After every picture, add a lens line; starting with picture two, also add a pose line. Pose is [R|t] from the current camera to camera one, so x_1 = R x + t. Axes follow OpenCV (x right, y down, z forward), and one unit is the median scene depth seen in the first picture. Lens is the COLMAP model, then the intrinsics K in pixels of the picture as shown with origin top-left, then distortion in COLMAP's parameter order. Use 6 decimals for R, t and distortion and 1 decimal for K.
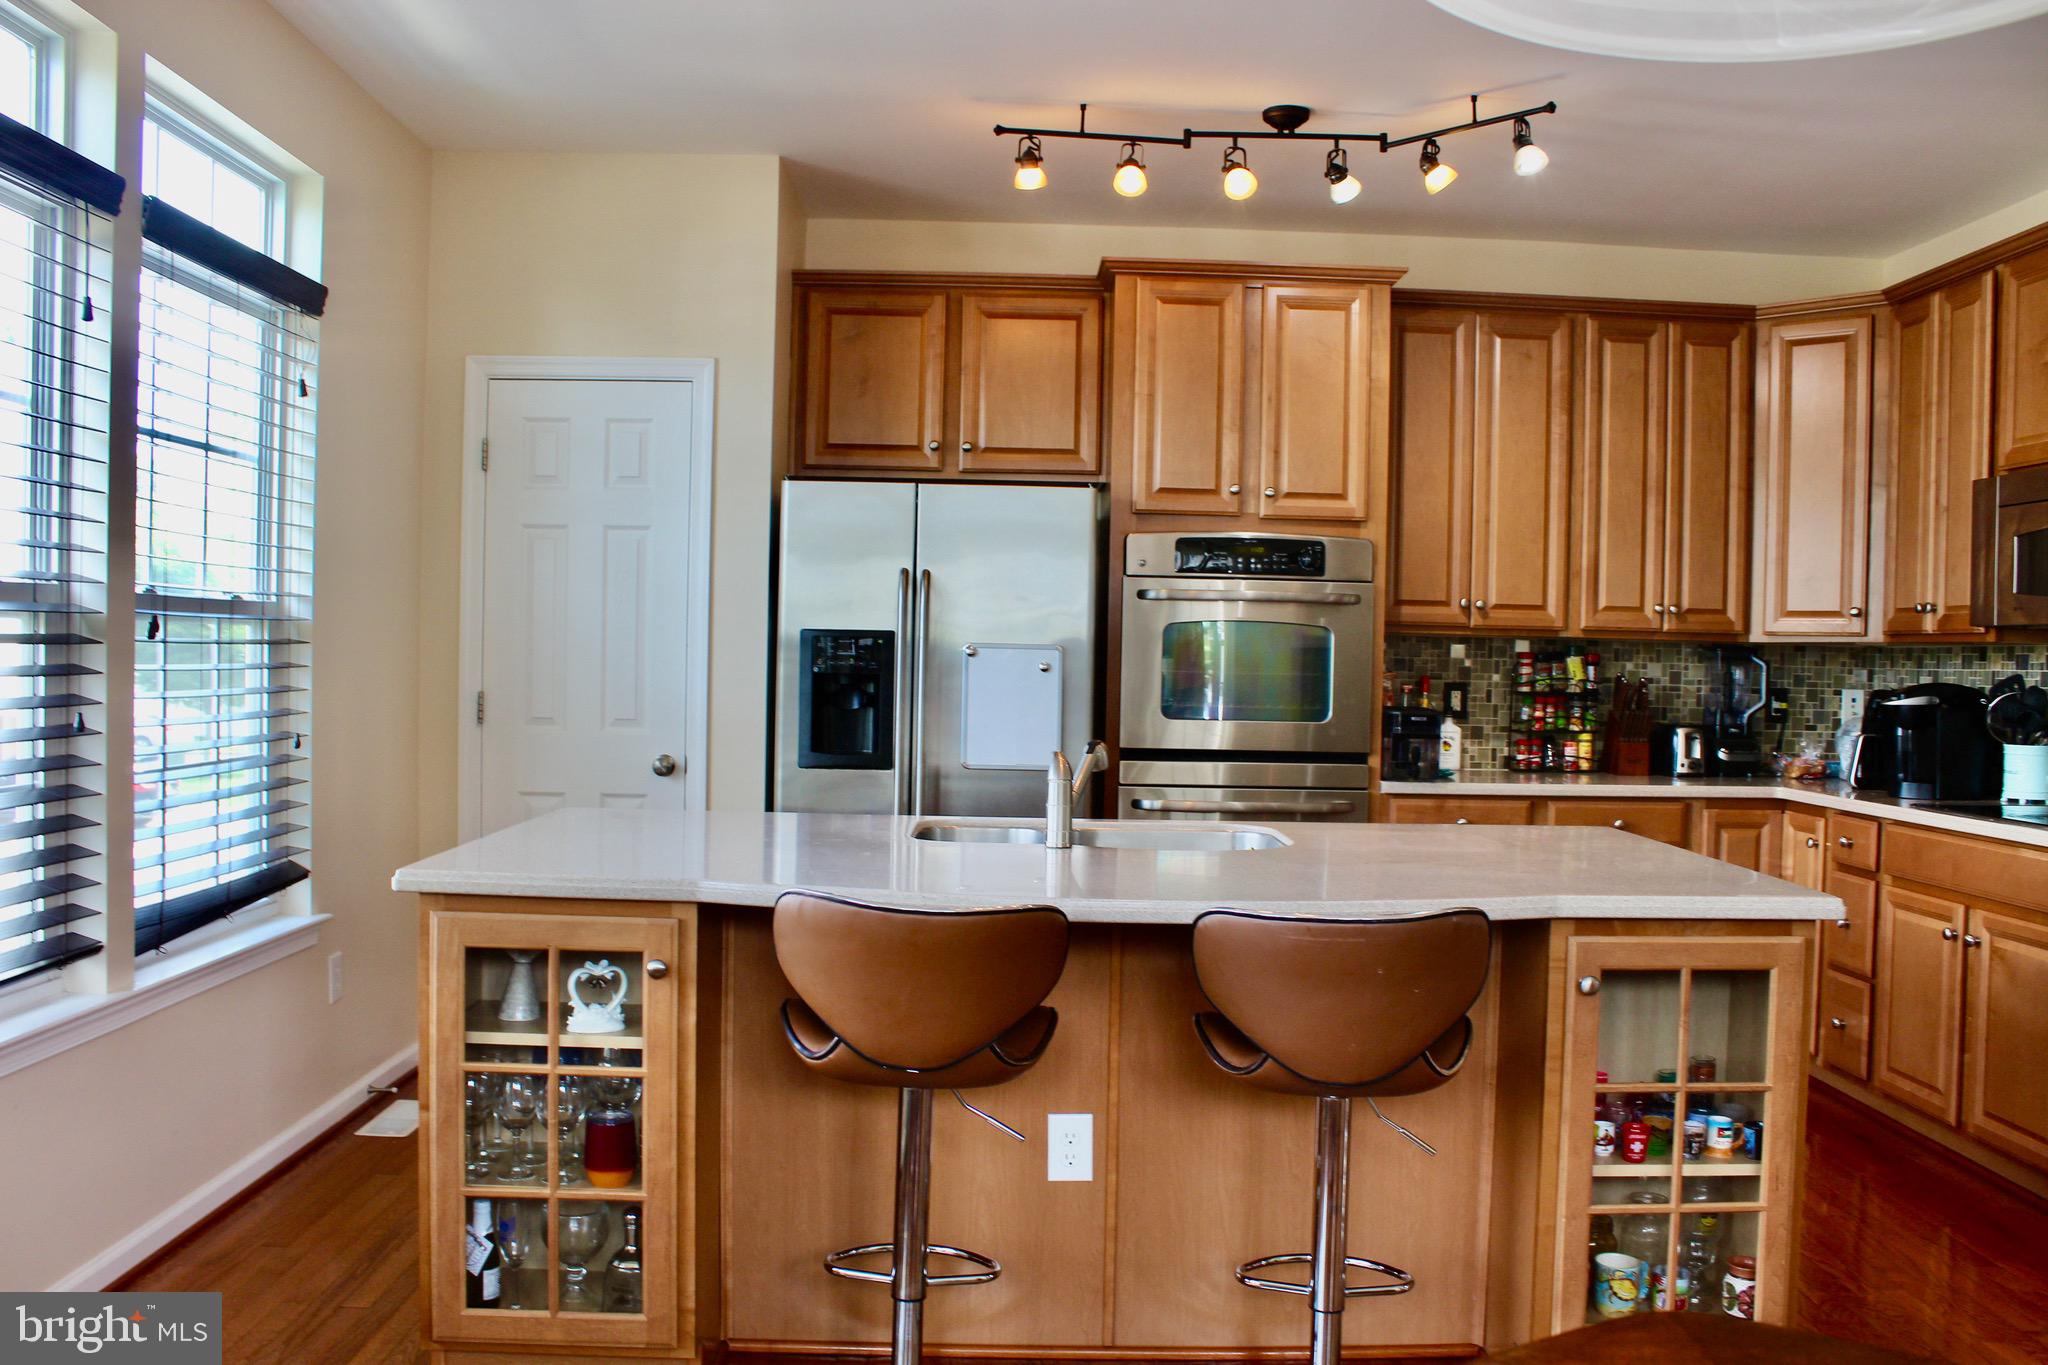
lens RADIAL K [[1708.0, 0, 1047.1], [0, 1708.0, 687.6], [0, 0, 1]] dist [-0.165441, 0.155898]
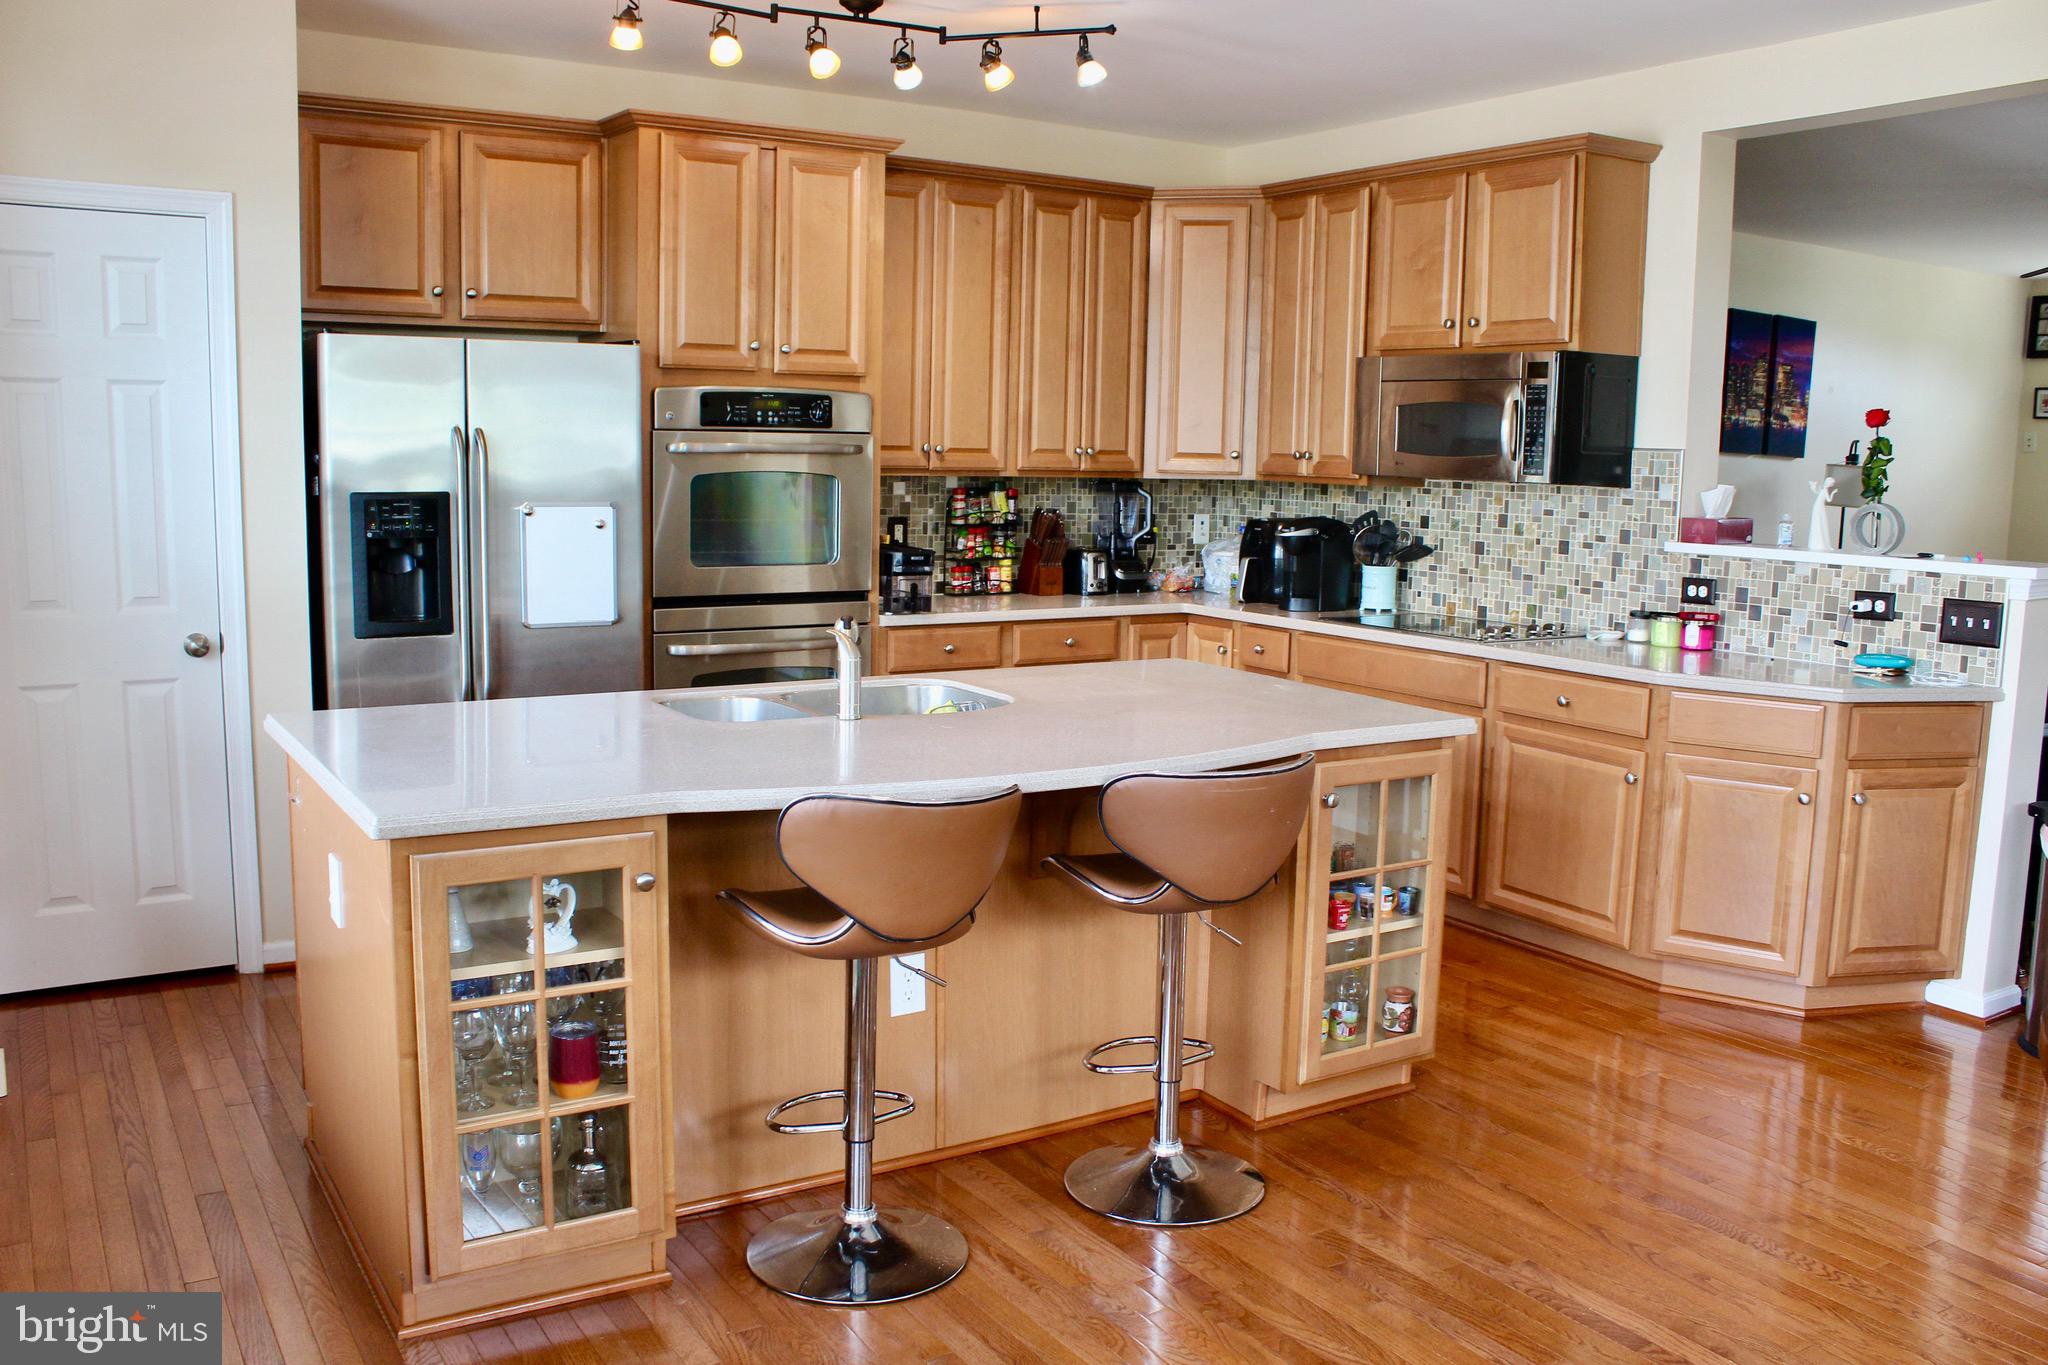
lens RADIAL K [[1708.0, 0, 1047.1], [0, 1708.0, 687.6], [0, 0, 1]] dist [-0.165441, 0.155898]
pose [[0.857015, -0.075253, 0.509767, -0.276181], [0.007460, 0.990987, 0.133750, -0.045241], [-0.515237, -0.110823, 0.849852, 0.002946]]
